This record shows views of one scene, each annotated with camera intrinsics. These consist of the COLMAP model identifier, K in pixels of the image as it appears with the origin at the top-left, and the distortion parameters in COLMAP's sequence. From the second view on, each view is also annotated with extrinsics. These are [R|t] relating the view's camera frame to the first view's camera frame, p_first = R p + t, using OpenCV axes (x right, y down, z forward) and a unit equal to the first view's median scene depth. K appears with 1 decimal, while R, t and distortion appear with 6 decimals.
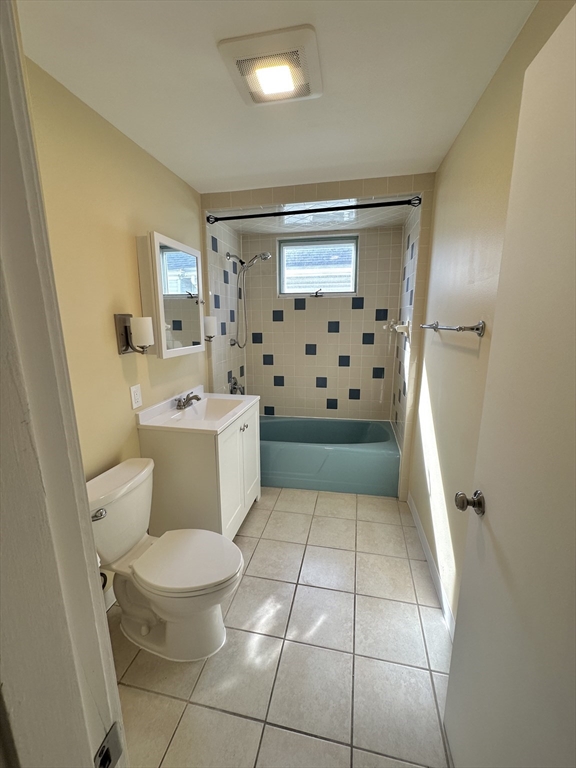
lens RADIAL K [[306.4, 0, 285.9], [0, 306.4, 383.1], [0, 0, 1]] dist [-0.002397, 0.000746]
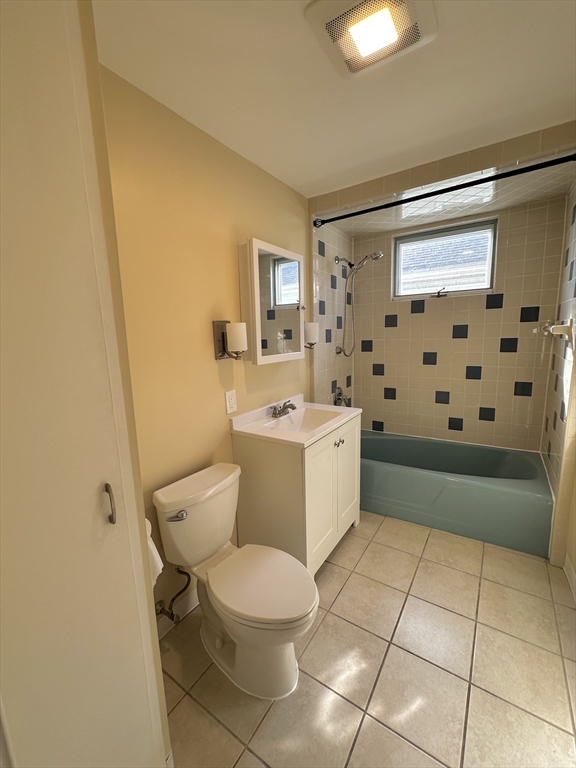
lens RADIAL K [[306.4, 0, 295.1], [0, 306.4, 384.2], [0, 0, 1]] dist [-0.002397, 0.000746]
pose [[0.934282, 0.034019, -0.354909, 0.054034], [-0.045913, 0.998629, -0.025144, 0.001702], [0.353567, 0.039786, 0.934563, 0.101131]]
